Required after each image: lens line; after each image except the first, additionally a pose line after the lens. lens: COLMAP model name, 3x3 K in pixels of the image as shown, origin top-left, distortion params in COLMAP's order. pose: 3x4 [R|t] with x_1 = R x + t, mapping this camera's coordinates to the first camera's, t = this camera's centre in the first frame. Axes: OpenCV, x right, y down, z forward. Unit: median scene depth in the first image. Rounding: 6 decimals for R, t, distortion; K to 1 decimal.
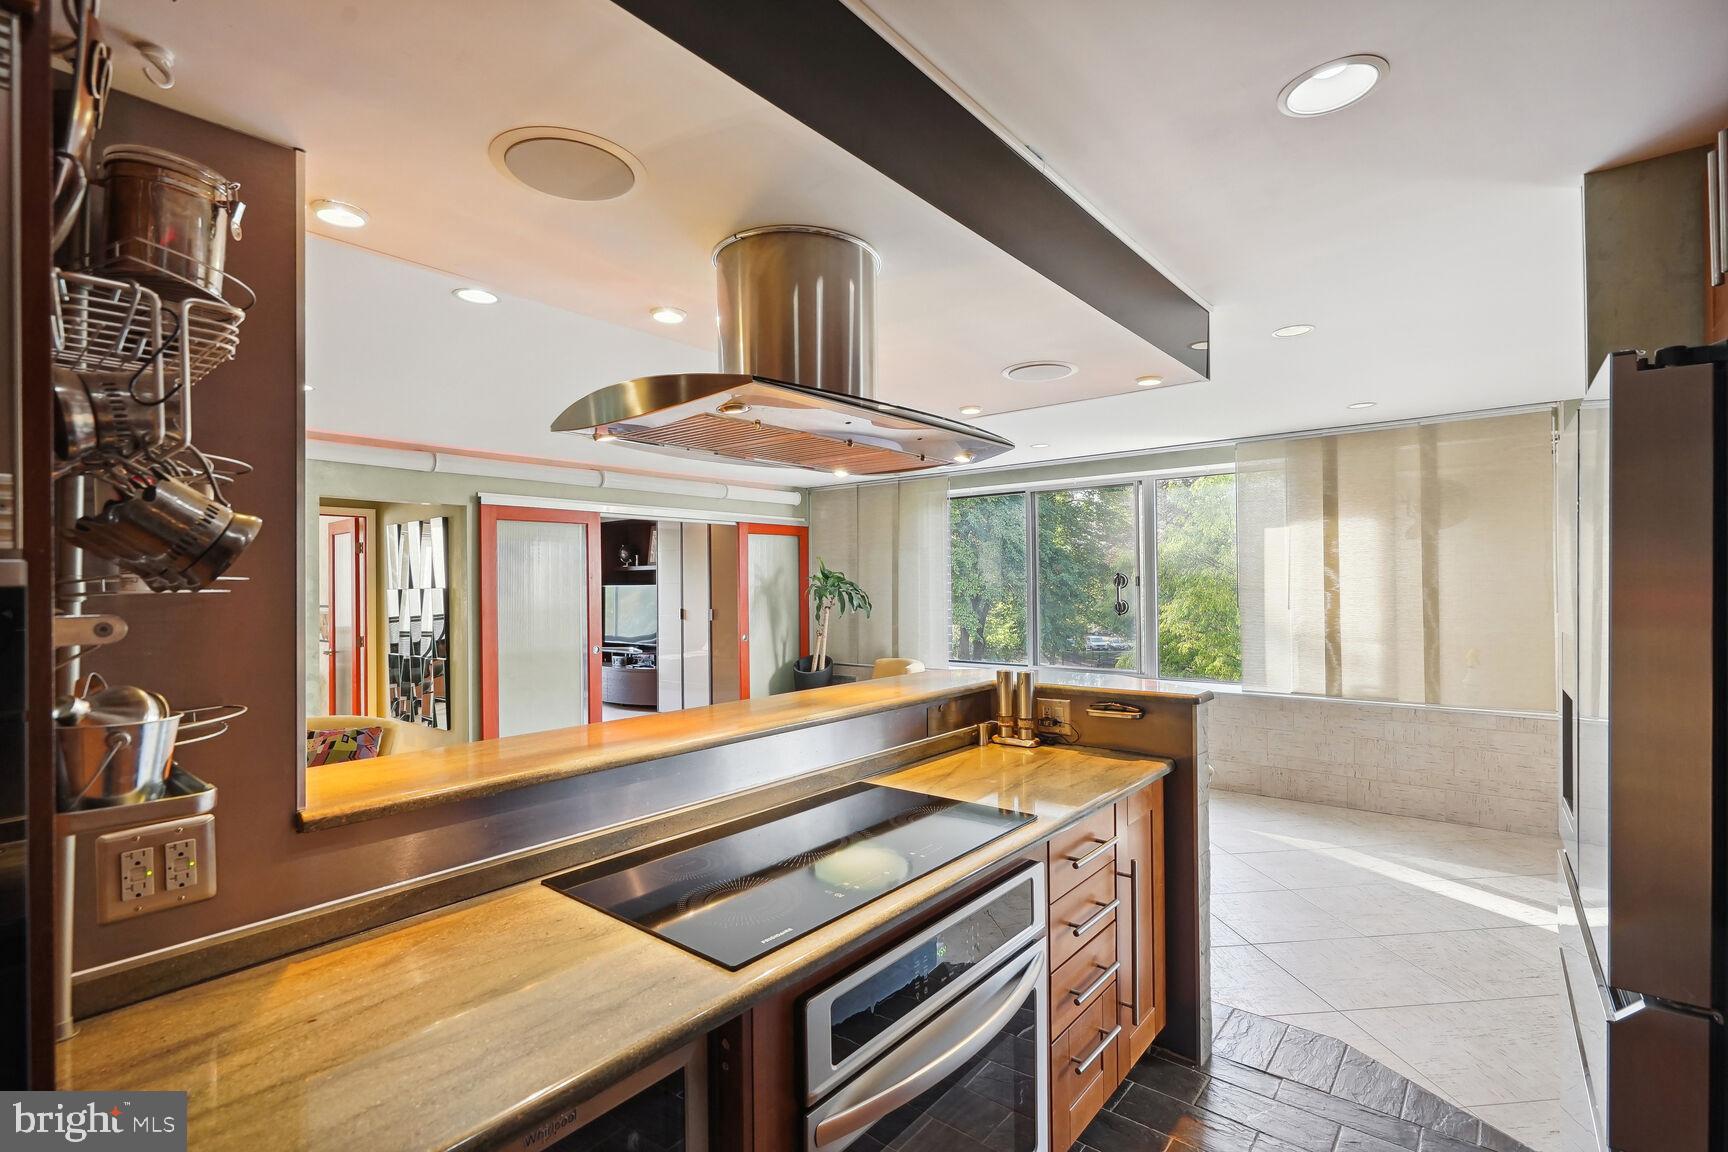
lens RADIAL K [[769.8, 0, 868.8], [0, 769.8, 578.9], [0, 0, 1]] dist [-0.002811, 0.002889]
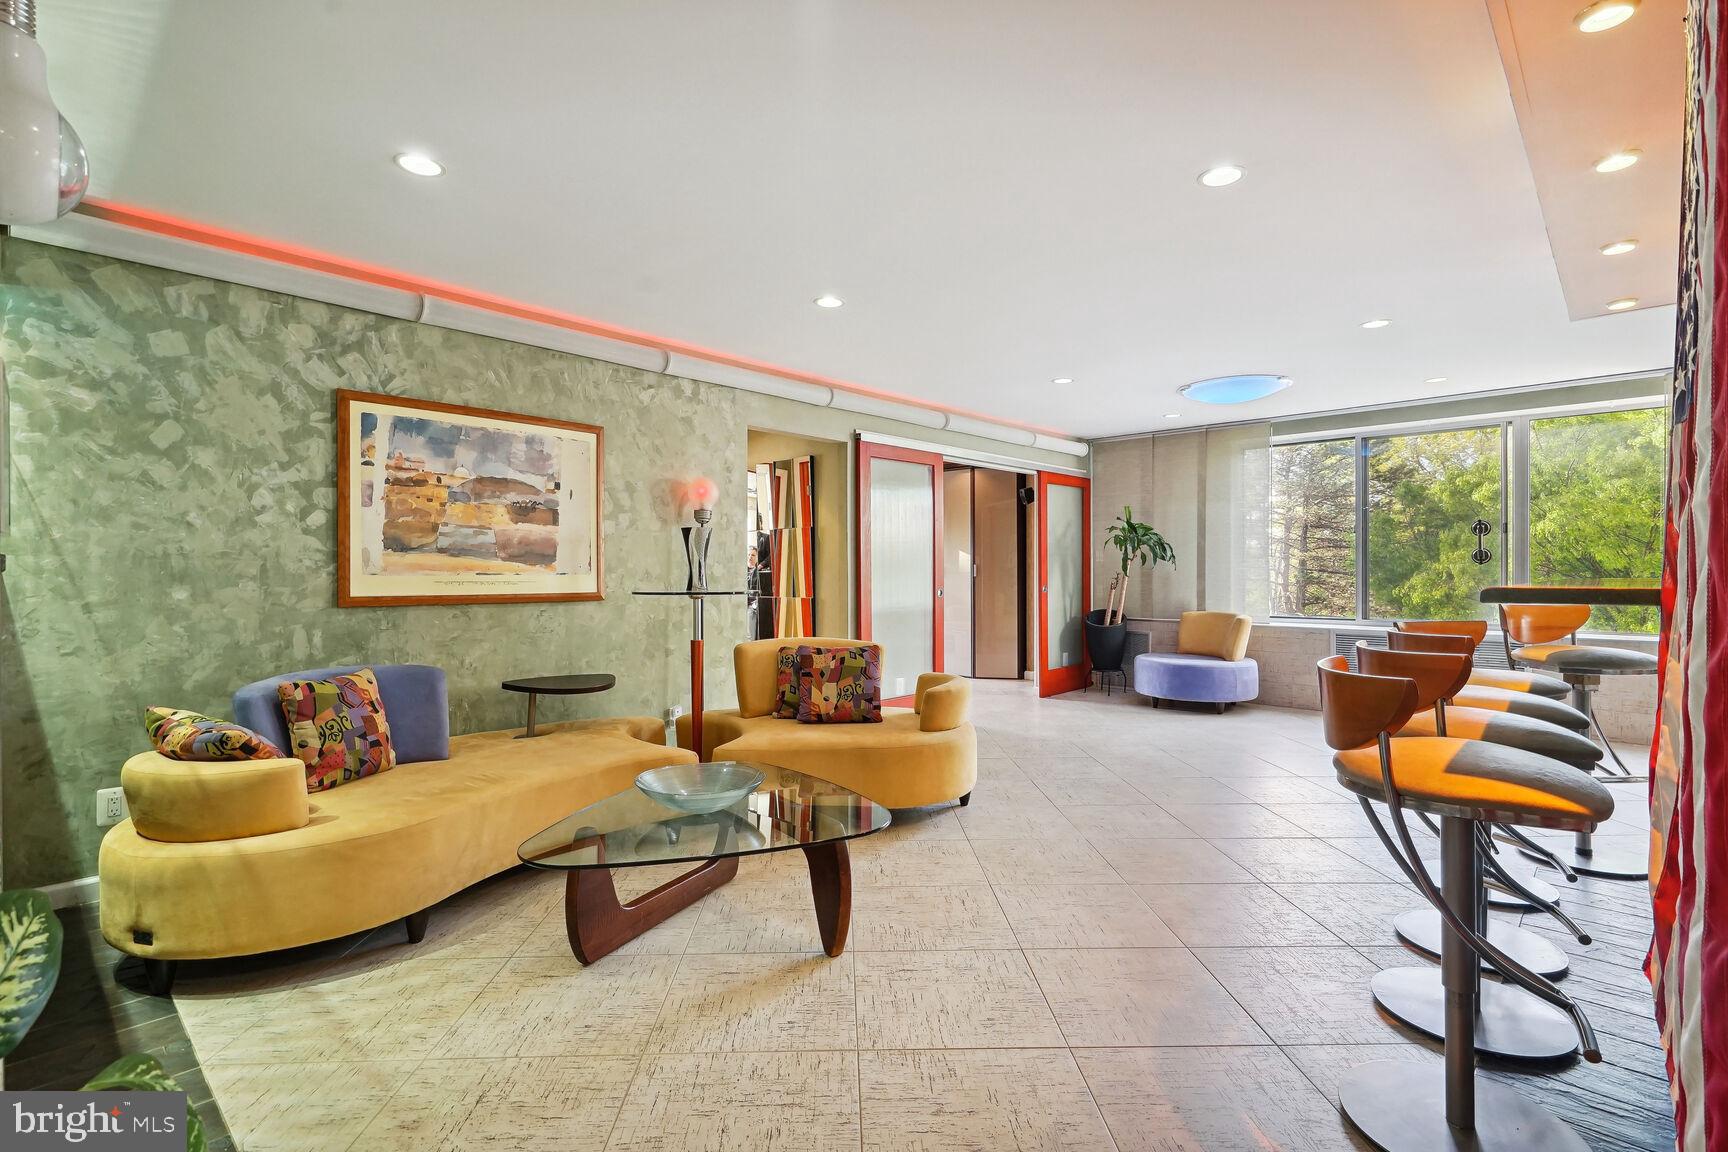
lens RADIAL K [[796.9, 0, 865.7], [0, 796.9, 575.5], [0, 0, 1]] dist [-0.027629, 0.007695]
pose [[0.997517, 0.008234, -0.069949, -0.320243], [-0.007475, 0.999910, 0.011111, 0.049439], [0.070034, -0.010561, 0.997489, -0.020698]]
